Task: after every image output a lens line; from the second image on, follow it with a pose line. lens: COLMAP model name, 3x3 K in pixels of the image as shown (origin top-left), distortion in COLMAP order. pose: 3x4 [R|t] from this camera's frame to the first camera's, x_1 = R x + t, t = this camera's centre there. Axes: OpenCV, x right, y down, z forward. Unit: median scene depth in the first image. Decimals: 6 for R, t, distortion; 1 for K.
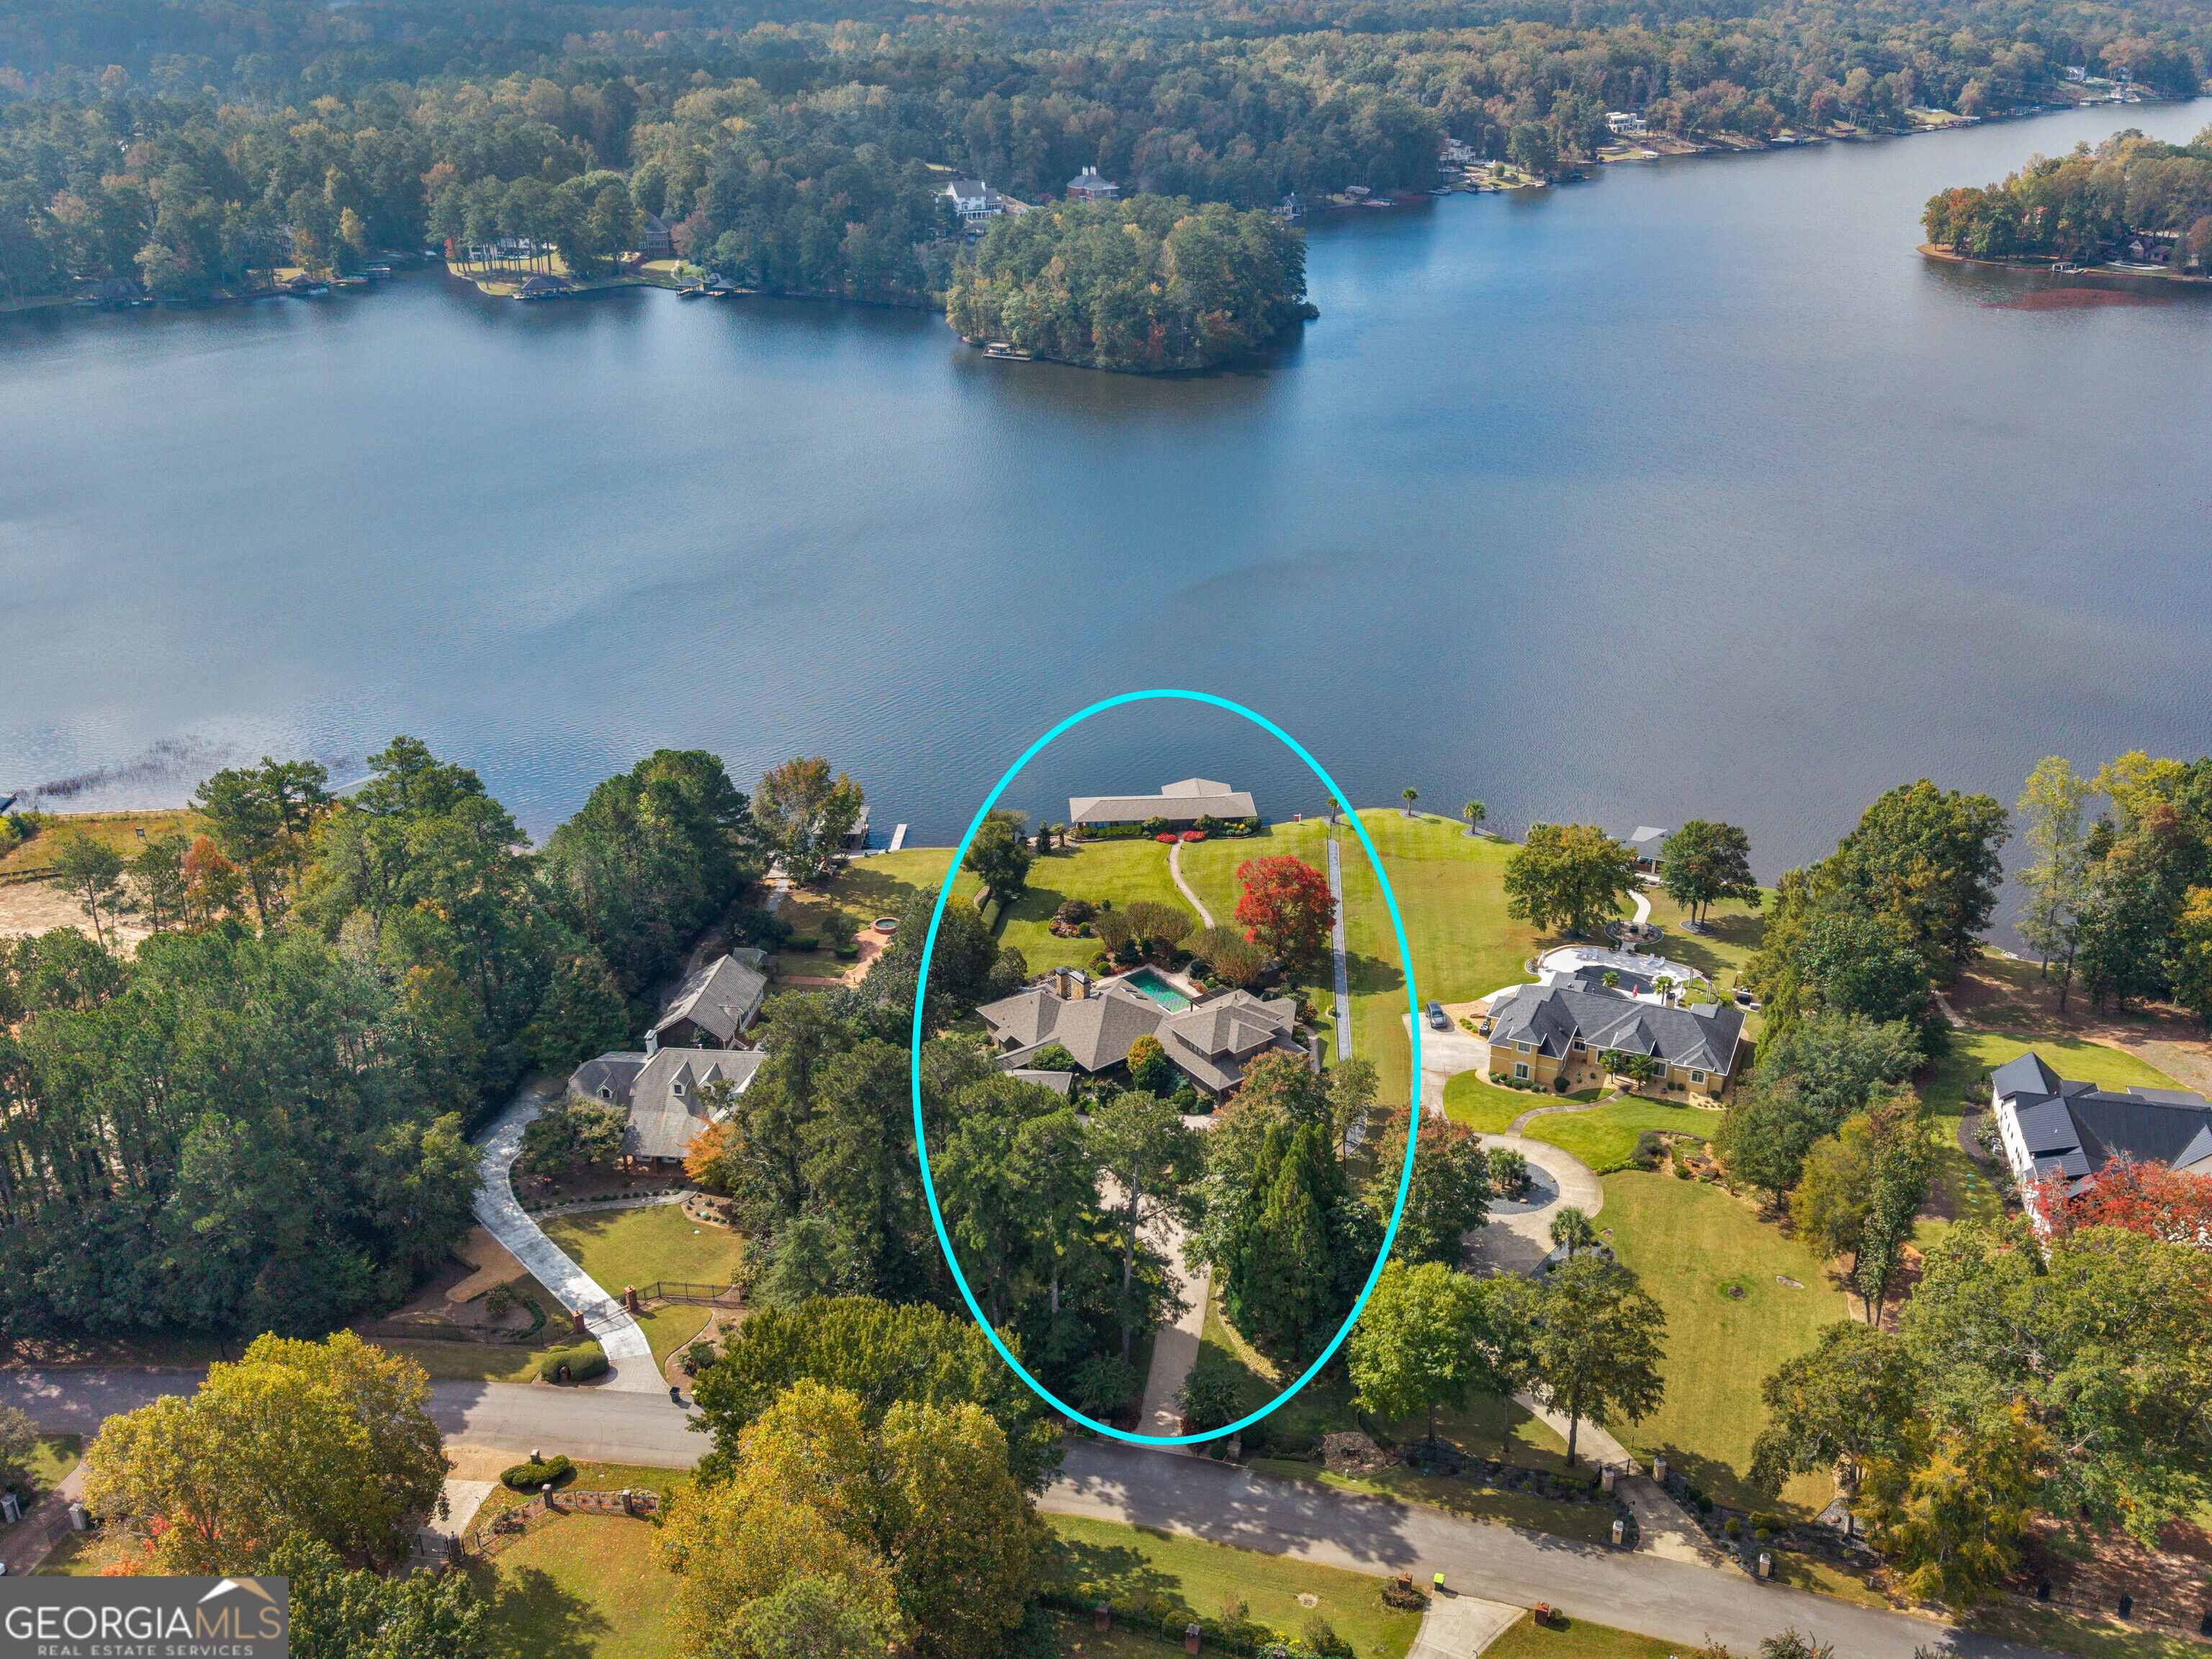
lens RADIAL K [[1980.6, 0, 1214.7], [0, 1980.6, 852.3], [0, 0, 1]] dist [0.075183, -0.123740]
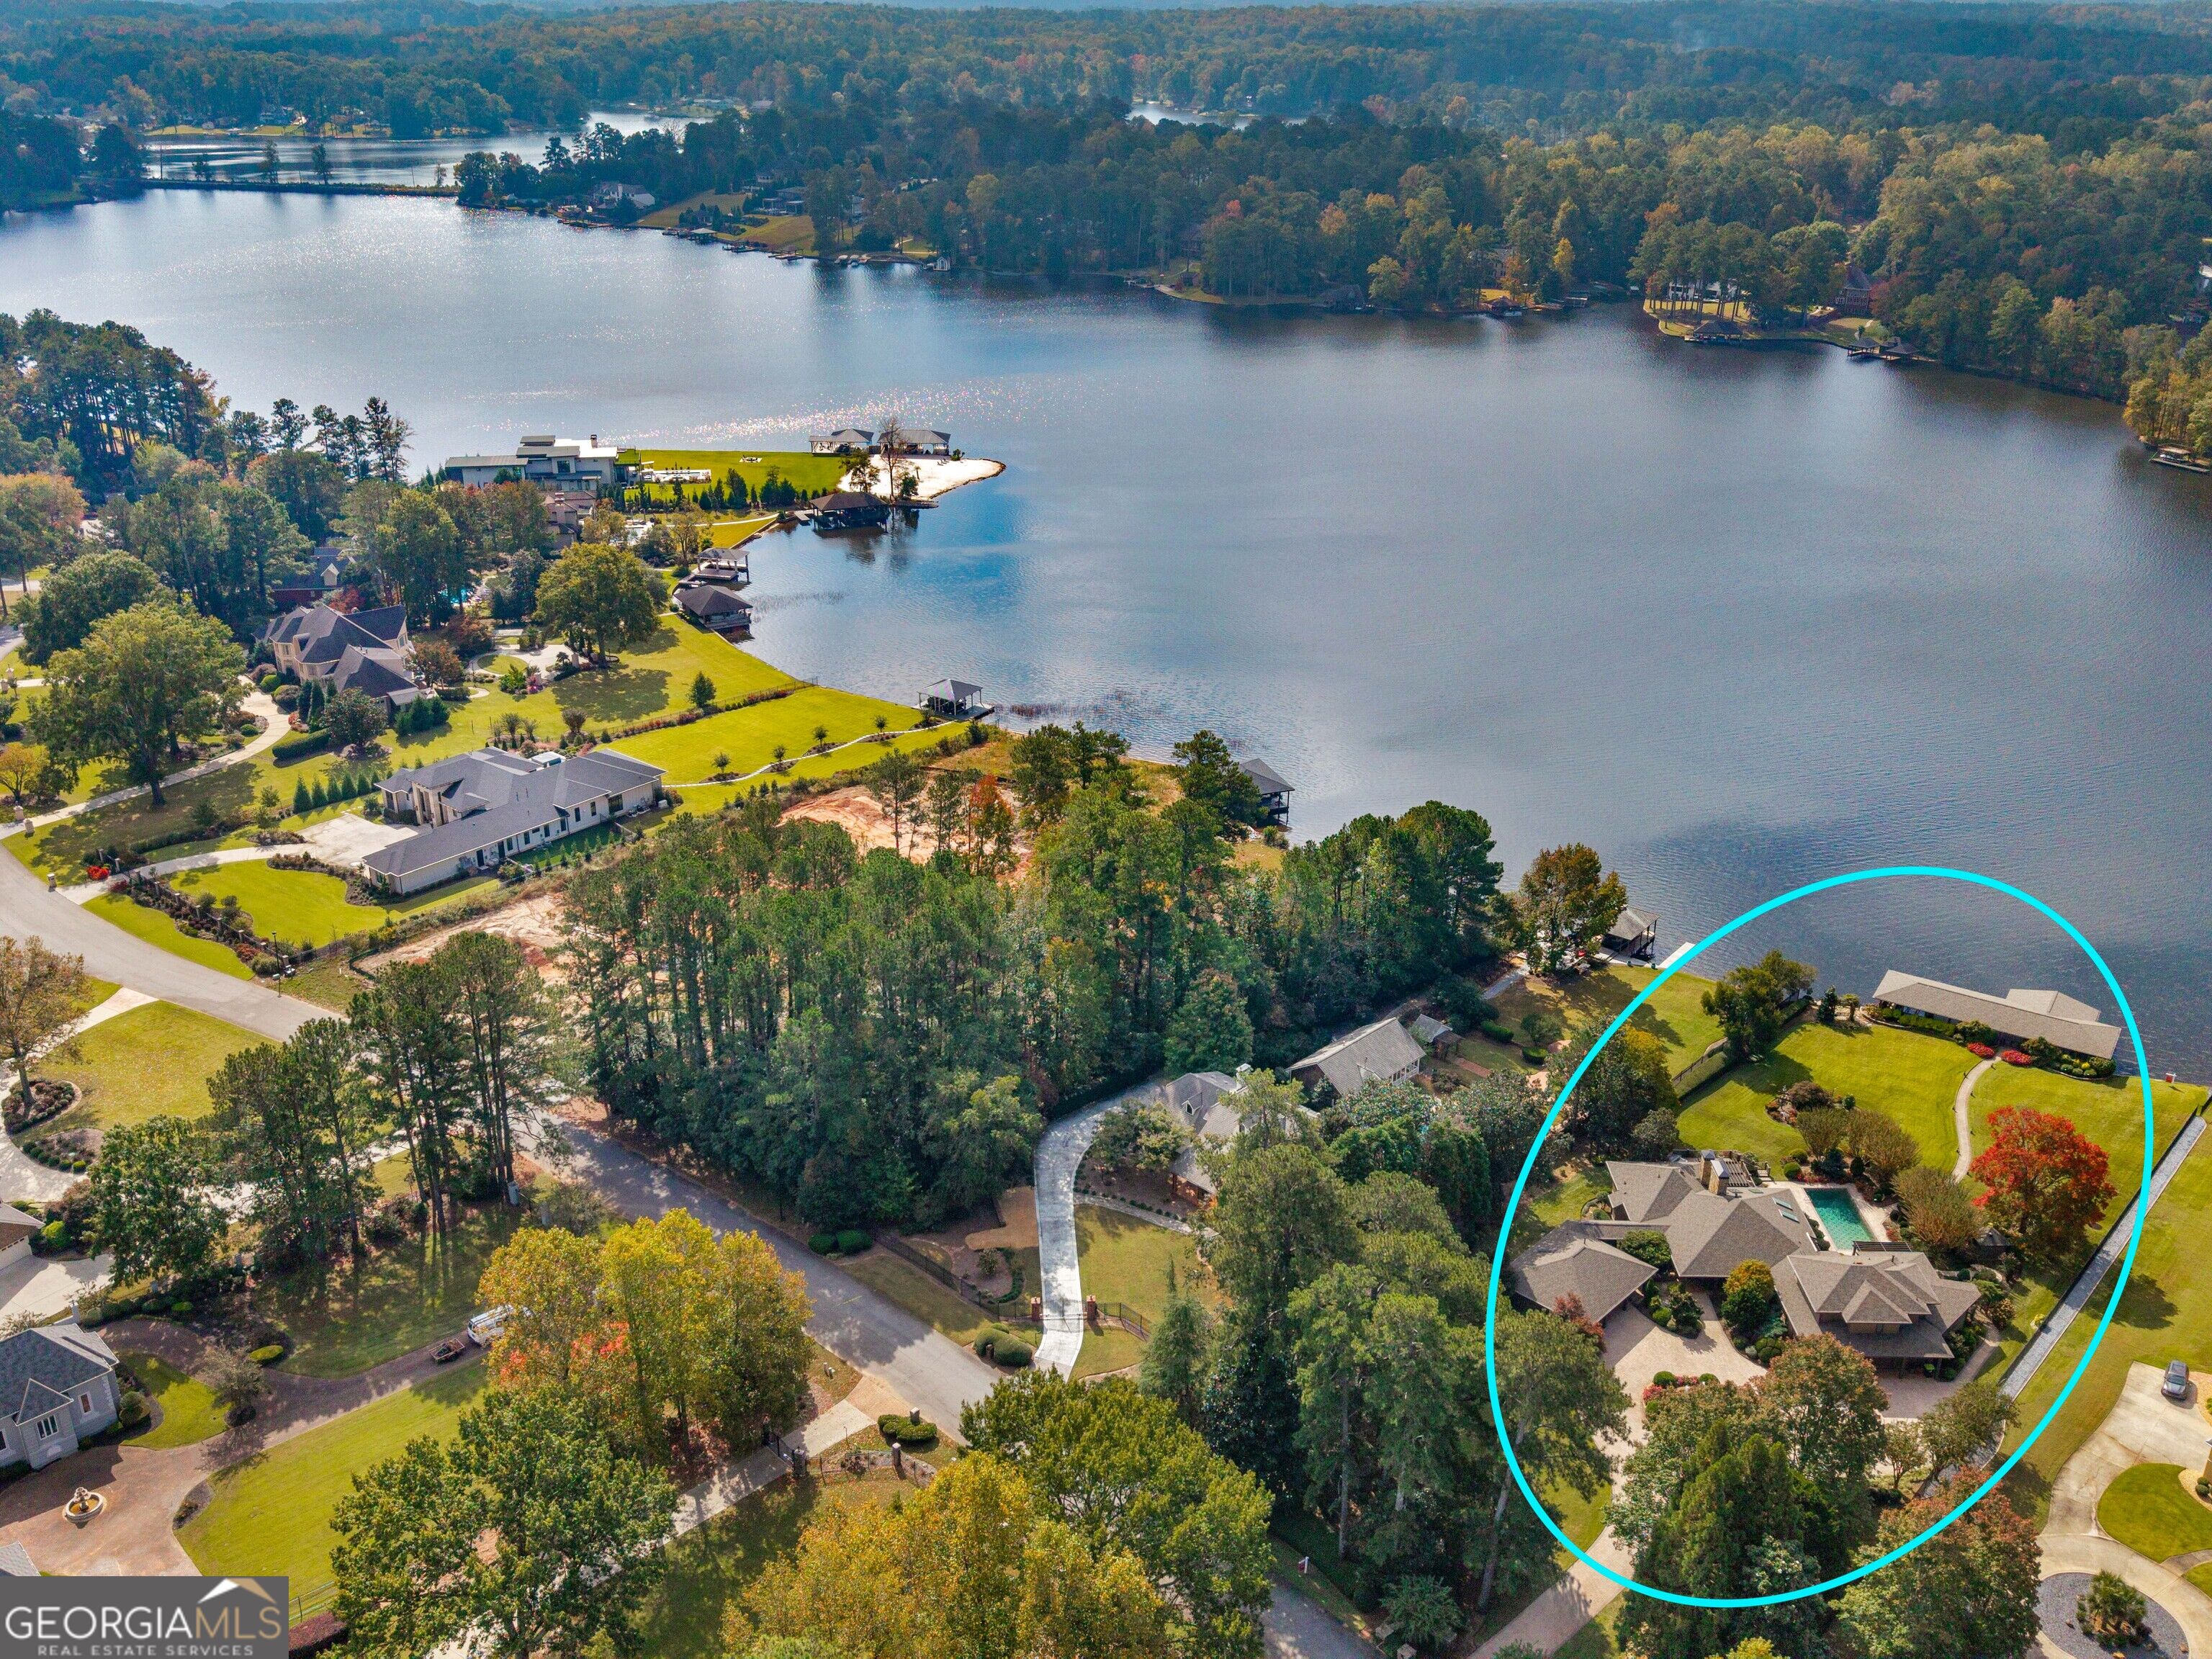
lens RADIAL K [[1980.6, 0, 1101.5], [0, 1980.6, 825.0], [0, 0, 1]] dist [0.075183, -0.123740]
pose [[0.778366, 0.251539, -0.575216, 0.163552], [-0.268989, 0.961487, 0.056464, -0.051057], [0.567266, 0.110777, 0.816050, 0.100909]]
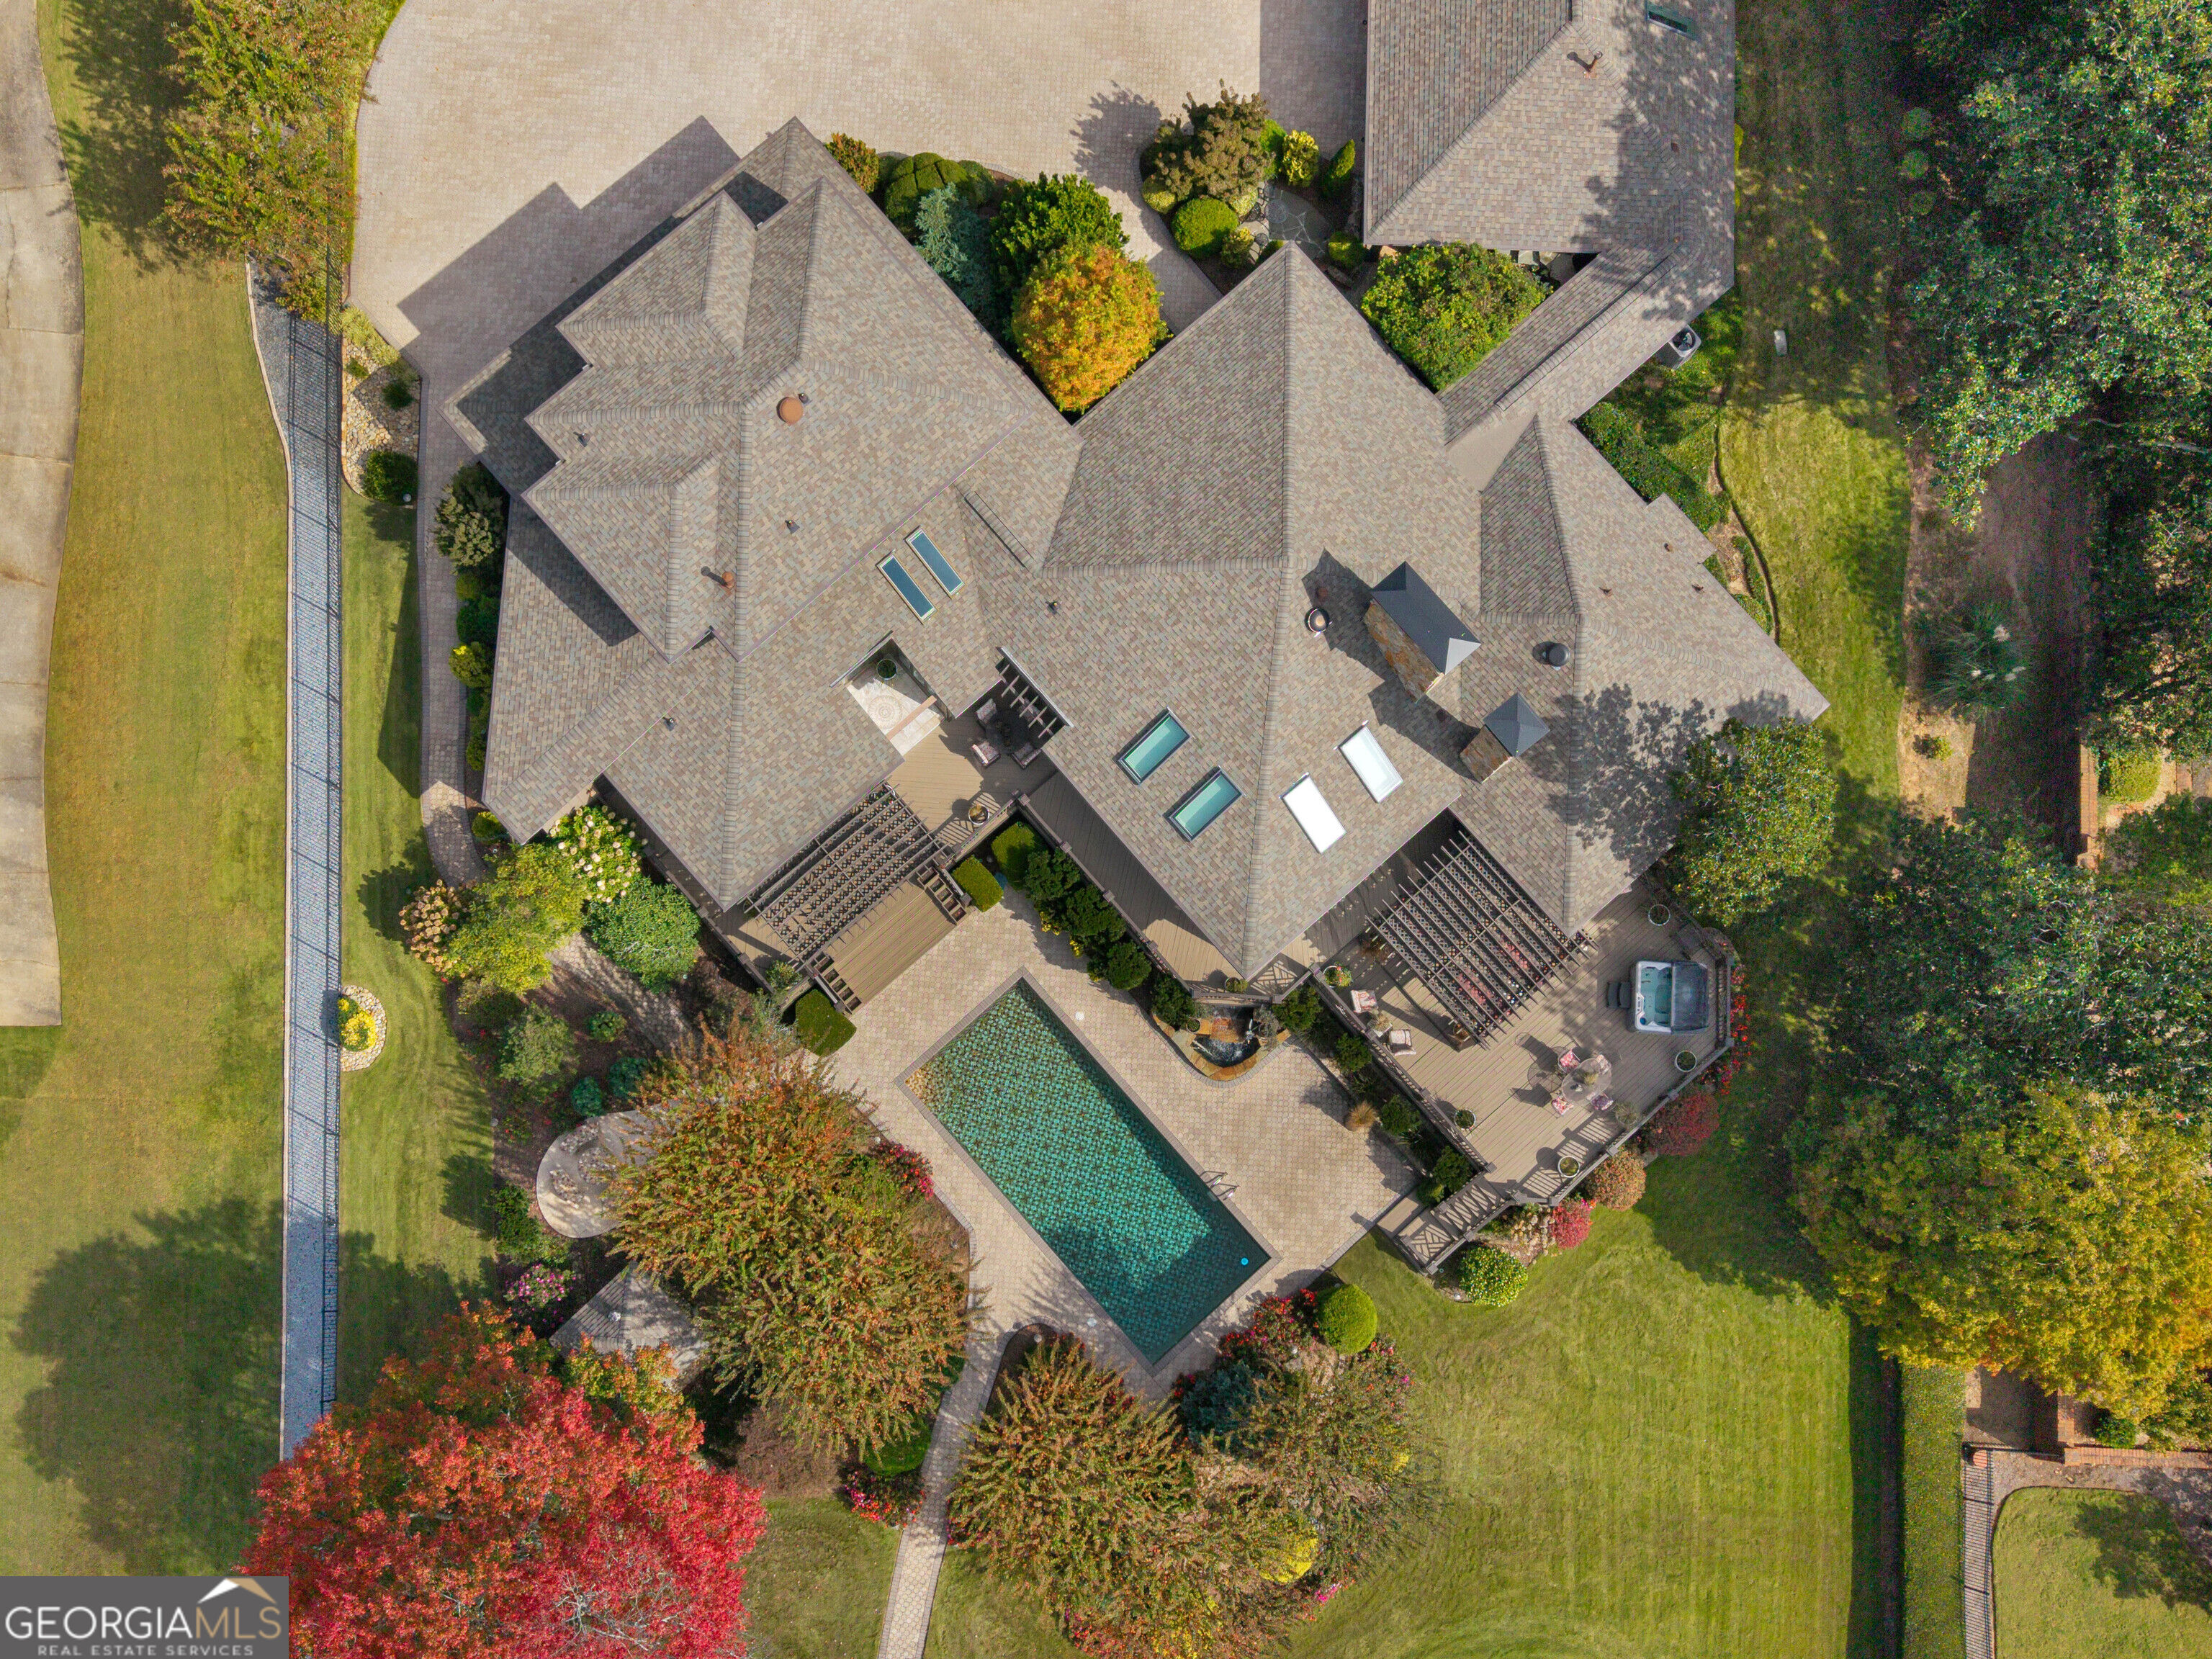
lens RADIAL K [[2323.3, 0, 946.8], [0, 2323.3, 922.0], [0, 0, 1]] dist [0.104536, 0.000000]
pose [[-0.998844, 0.047973, -0.003166, -0.011226], [-0.017870, -0.309327, 0.950788, -0.172594], [0.044633, 0.949745, 0.309827, 0.831929]]
